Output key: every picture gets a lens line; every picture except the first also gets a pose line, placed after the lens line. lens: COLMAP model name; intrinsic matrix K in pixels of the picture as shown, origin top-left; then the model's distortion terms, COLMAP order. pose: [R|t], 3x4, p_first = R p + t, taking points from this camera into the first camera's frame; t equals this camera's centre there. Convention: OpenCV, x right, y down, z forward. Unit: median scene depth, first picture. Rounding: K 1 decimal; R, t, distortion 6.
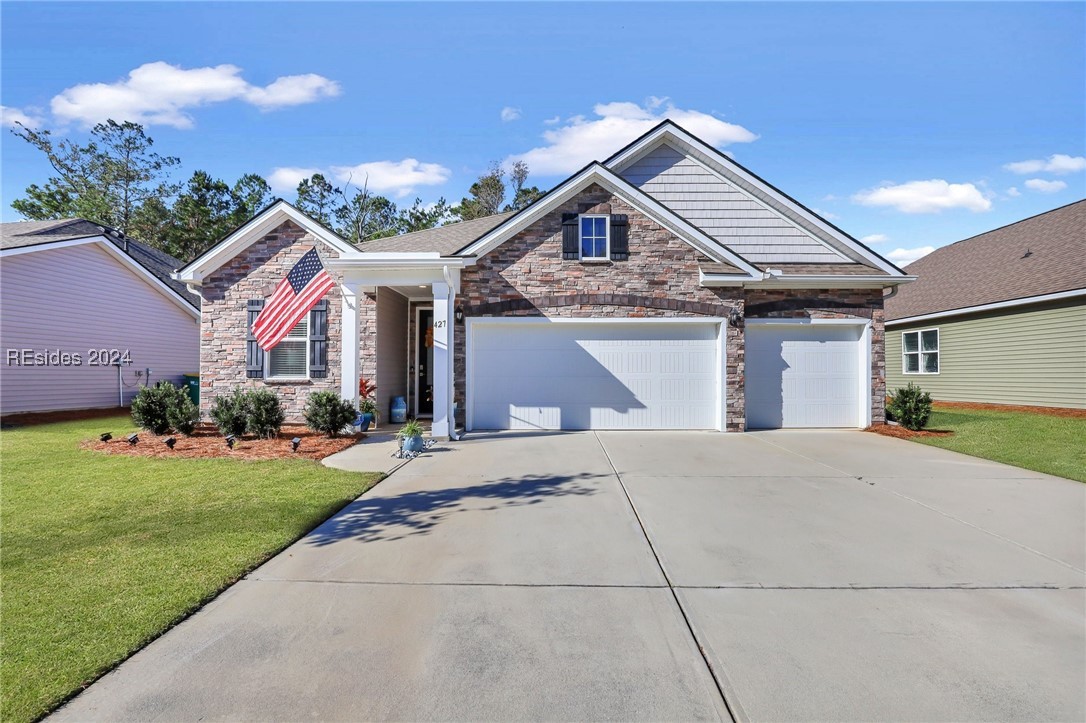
lens RADIAL K [[500.8, 0, 548.3], [0, 500.8, 364.6], [0, 0, 1]] dist [-0.038896, 0.009160]
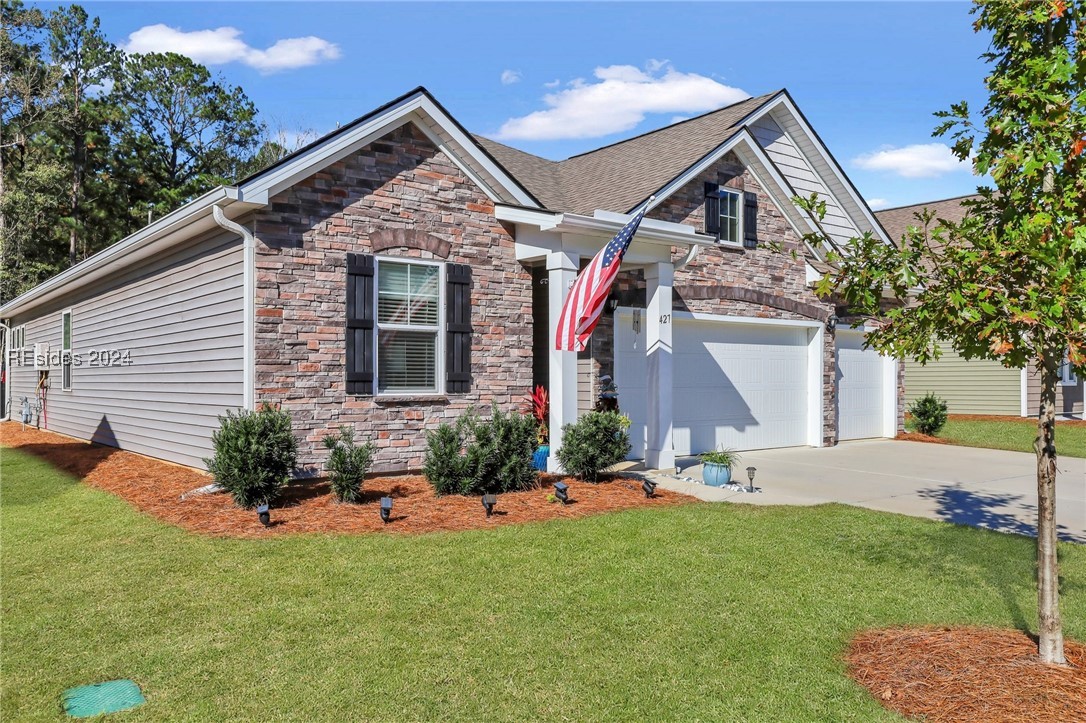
lens RADIAL K [[838.0, 0, 592.5], [0, 838.0, 363.9], [0, 0, 1]] dist [0.004357, 0.001452]
pose [[0.761296, 0.012100, 0.648291, -0.966750], [-0.015441, 0.999881, -0.000530, -0.010400], [-0.648220, -0.009607, 0.761392, 0.100312]]
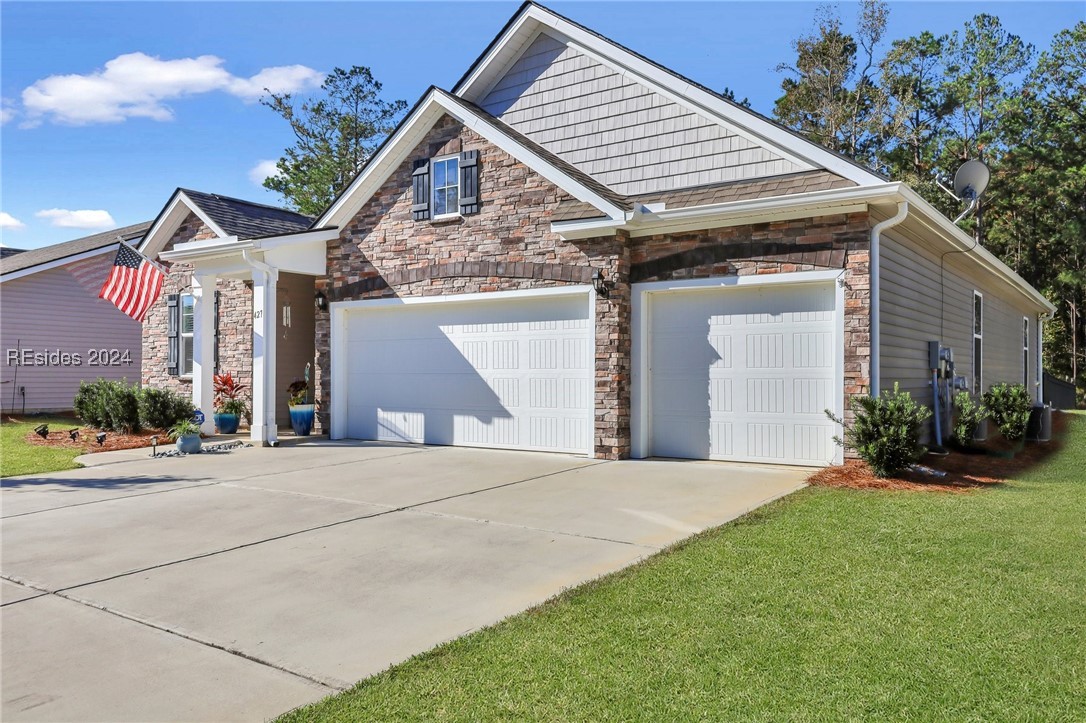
lens RADIAL K [[838.0, 0, 592.5], [0, 838.0, 363.9], [0, 0, 1]] dist [0.004357, 0.001452]
pose [[0.834361, -0.005312, -0.551194, 0.965010], [0.012458, 0.999880, 0.009223, 0.000065], [0.551078, -0.014562, 0.834326, 0.073308]]
